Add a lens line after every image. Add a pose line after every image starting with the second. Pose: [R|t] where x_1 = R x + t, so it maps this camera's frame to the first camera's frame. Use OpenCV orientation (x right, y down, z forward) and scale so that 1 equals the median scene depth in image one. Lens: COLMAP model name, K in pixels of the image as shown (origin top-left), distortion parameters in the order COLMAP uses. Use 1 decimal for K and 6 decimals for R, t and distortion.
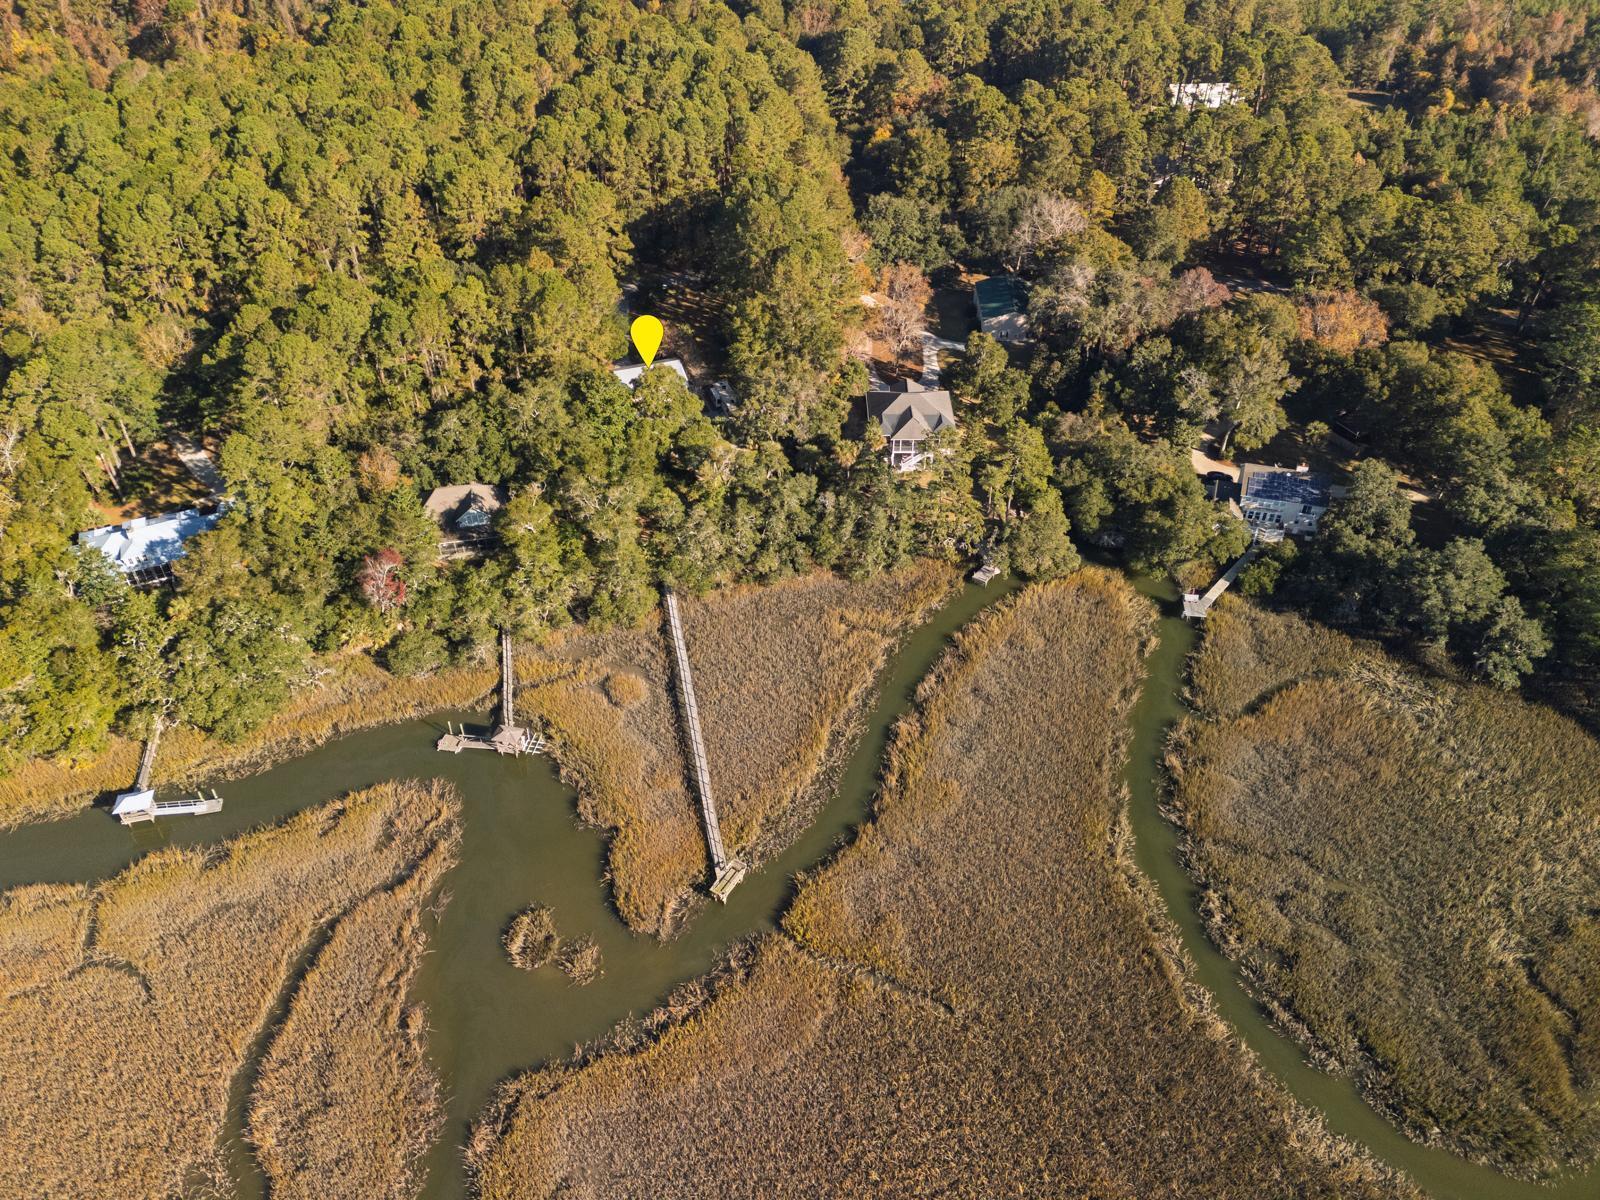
lens RADIAL K [[1129.7, 0, 784.7], [0, 1129.7, 600.9], [0, 0, 1]] dist [0.067693, -0.059660]
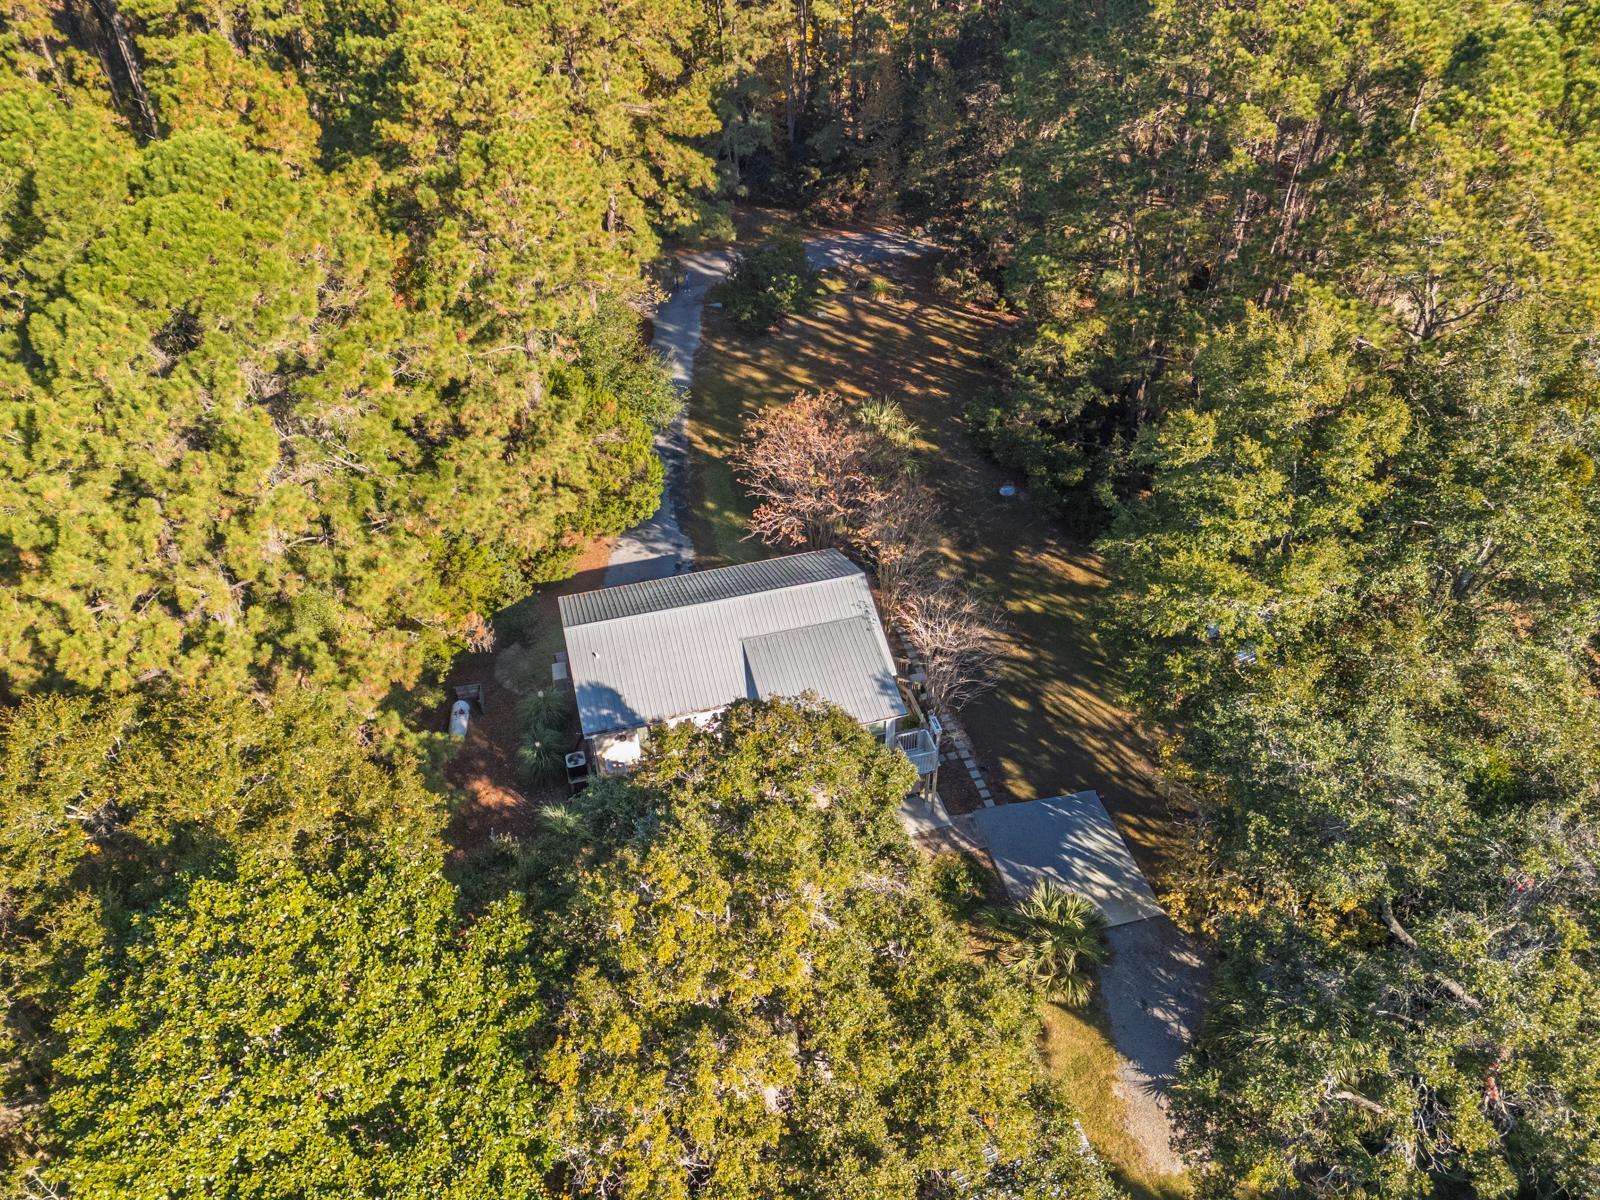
lens RADIAL K [[1129.7, 0, 784.7], [0, 1129.7, 600.9], [0, 0, 1]] dist [0.067693, -0.059660]
pose [[0.992762, 0.061604, -0.103099, -0.085271], [-0.063091, 0.997945, -0.011219, -0.204623], [0.102196, 0.017642, 0.994608, 0.779177]]
